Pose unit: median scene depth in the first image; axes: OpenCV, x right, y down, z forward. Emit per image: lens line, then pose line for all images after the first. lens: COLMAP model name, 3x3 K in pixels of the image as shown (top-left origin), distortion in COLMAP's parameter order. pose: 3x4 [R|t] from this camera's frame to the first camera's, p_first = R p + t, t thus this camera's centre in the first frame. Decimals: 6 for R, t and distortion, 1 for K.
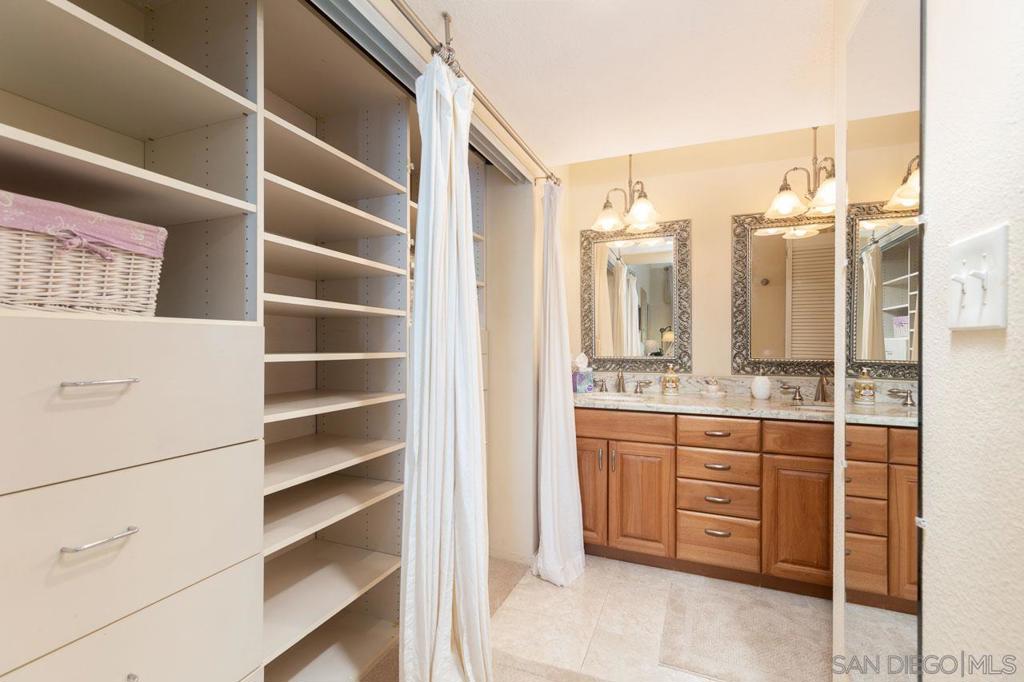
lens RADIAL K [[457.1, 0, 505.7], [0, 457.1, 342.5], [0, 0, 1]] dist [0.008532, -0.000202]
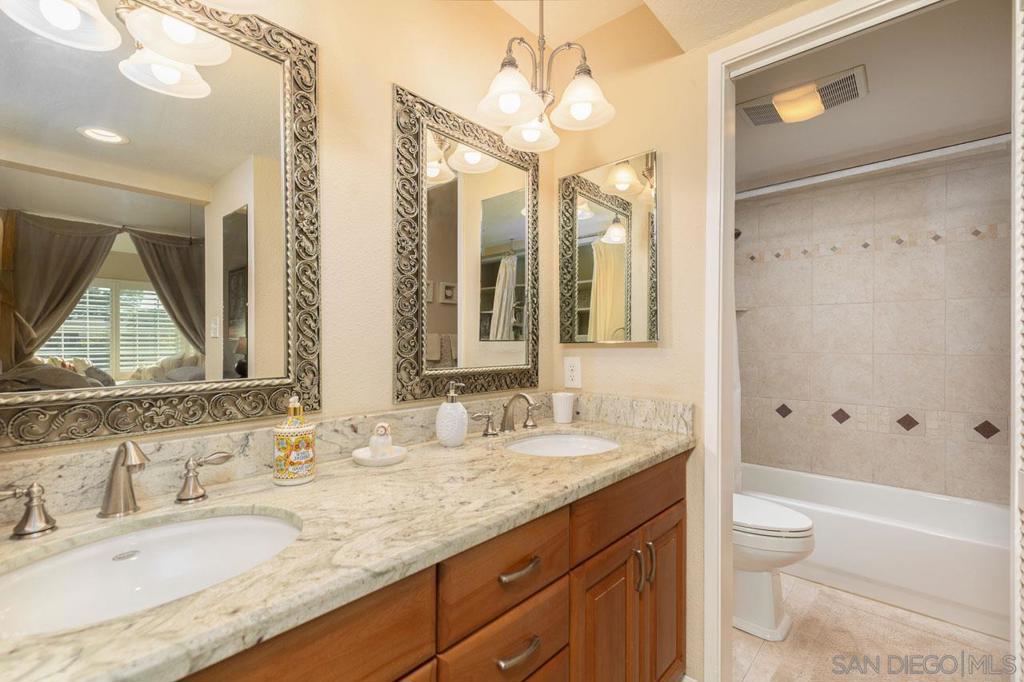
lens RADIAL K [[457.1, 0, 505.7], [0, 457.1, 342.5], [0, 0, 1]] dist [0.008532, -0.000202]
pose [[0.343183, -0.004722, 0.939257, 0.068067], [-0.002831, 0.999978, 0.006061, -0.000925], [-0.939264, -0.004739, 0.343162, 0.703288]]
